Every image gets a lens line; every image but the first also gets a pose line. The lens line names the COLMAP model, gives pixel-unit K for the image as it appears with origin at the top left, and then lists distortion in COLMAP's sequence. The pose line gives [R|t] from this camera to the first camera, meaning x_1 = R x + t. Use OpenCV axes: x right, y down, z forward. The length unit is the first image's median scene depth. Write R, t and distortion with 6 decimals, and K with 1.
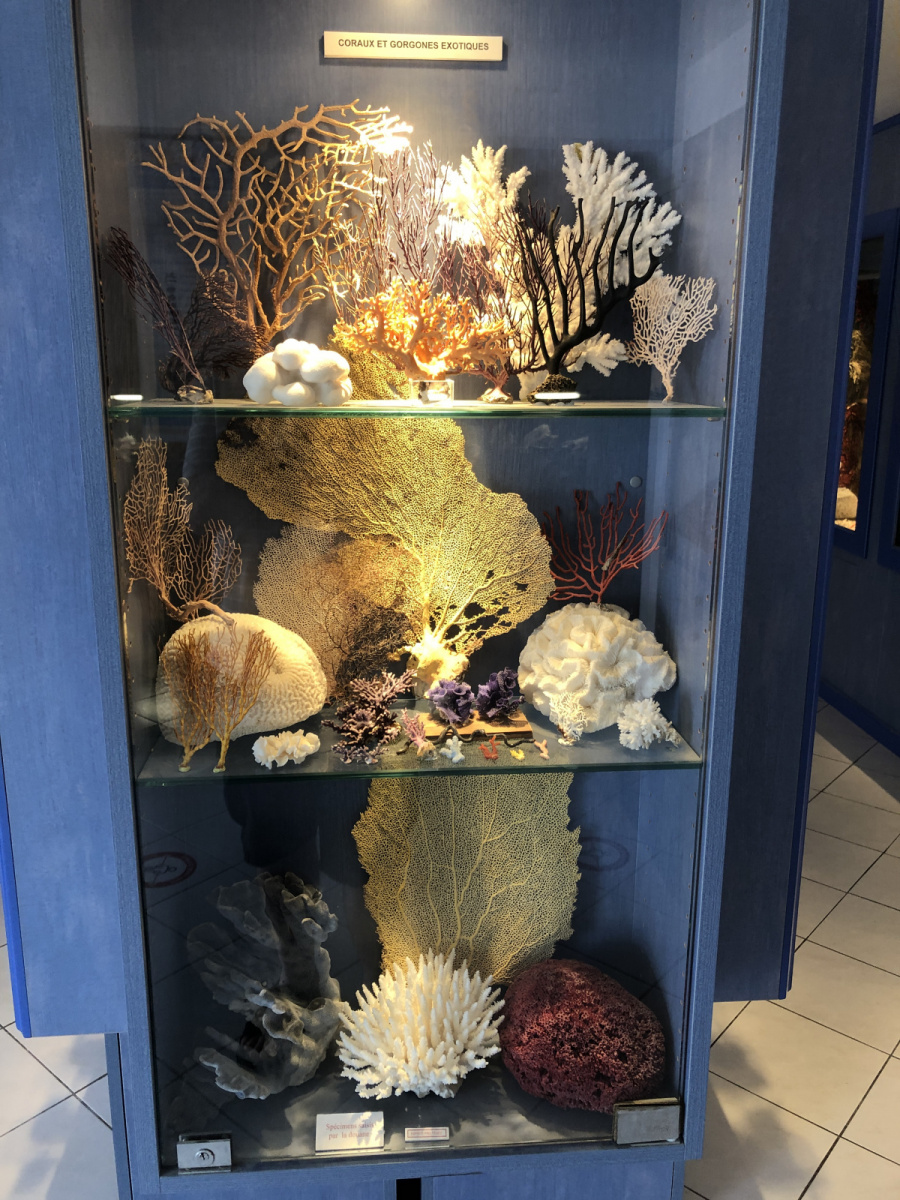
lens RADIAL K [[998.2, 0, 443.3], [0, 998.2, 603.6], [0, 0, 1]] dist [0.030913, -0.025637]
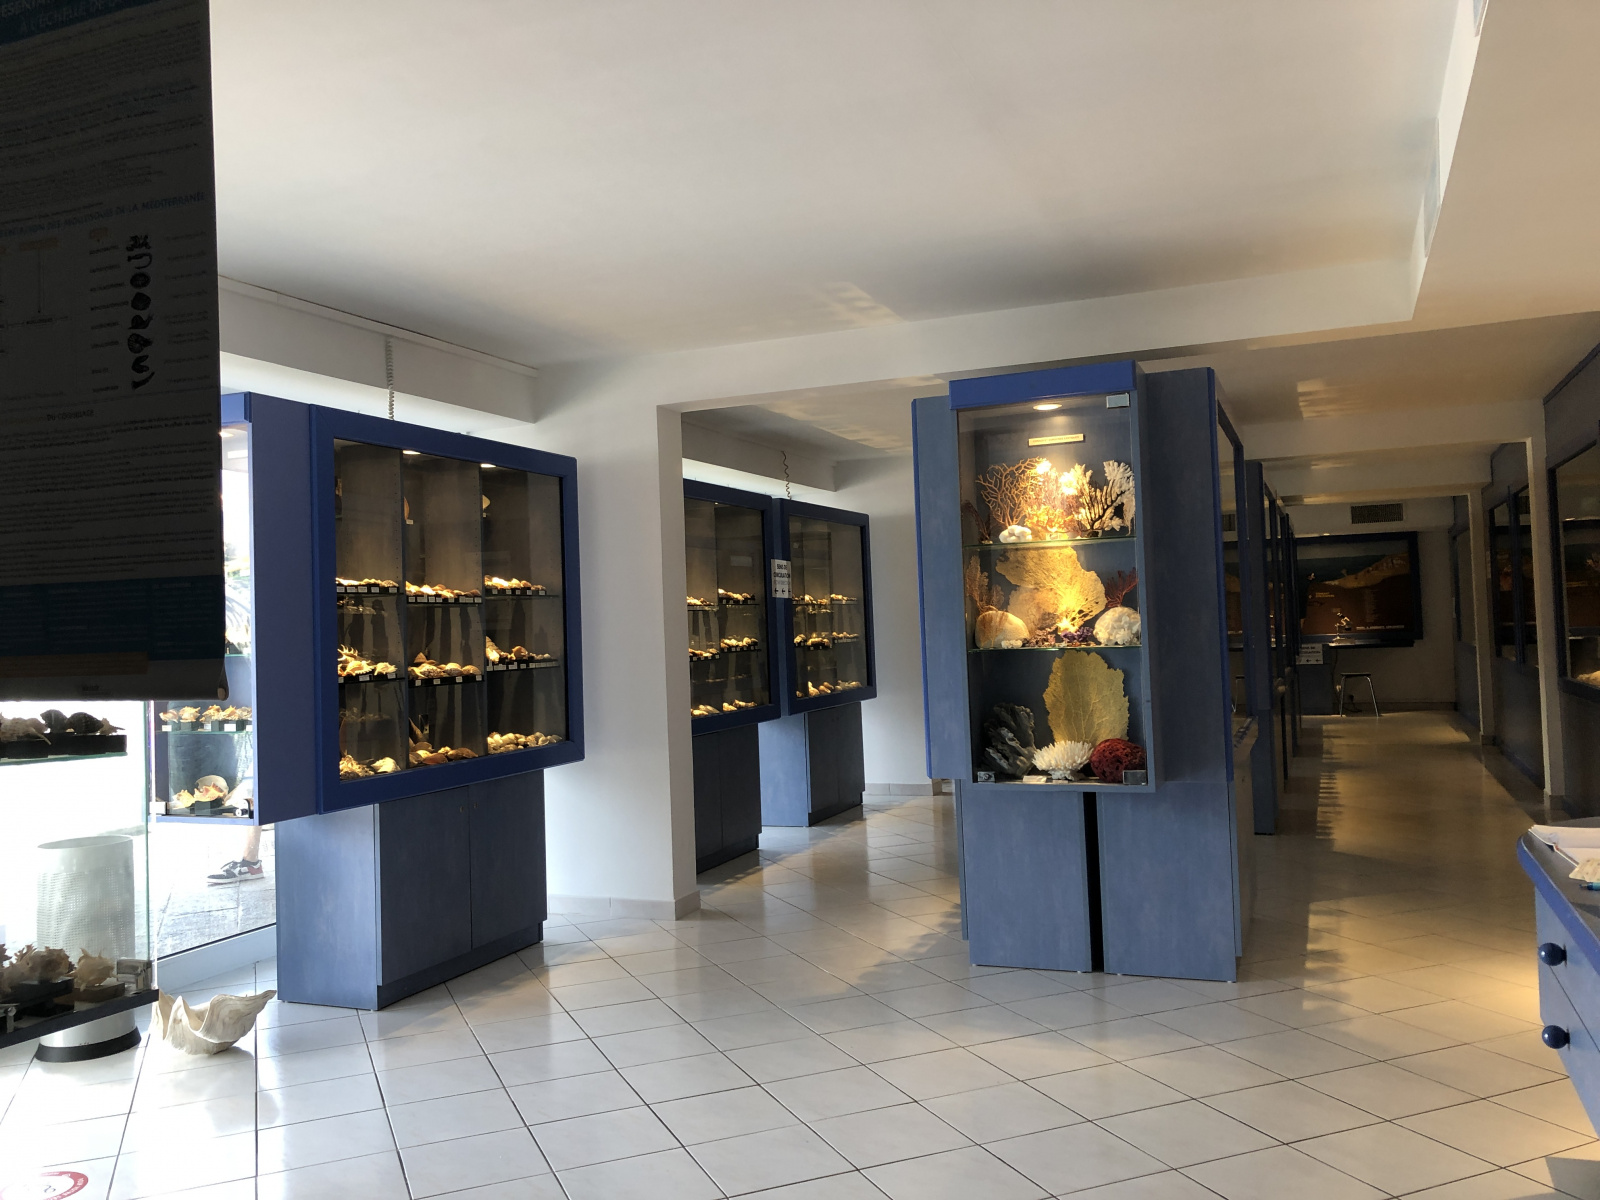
lens RADIAL K [[1330.9, 0, 796.5], [0, 1330.9, 596.0], [0, 0, 1]] dist [0.030913, -0.025637]
pose [[0.899390, -0.053660, -0.433841, 1.039904], [-0.060173, 0.967794, -0.244447, 1.027984], [0.432986, 0.245959, 0.867195, -2.934436]]
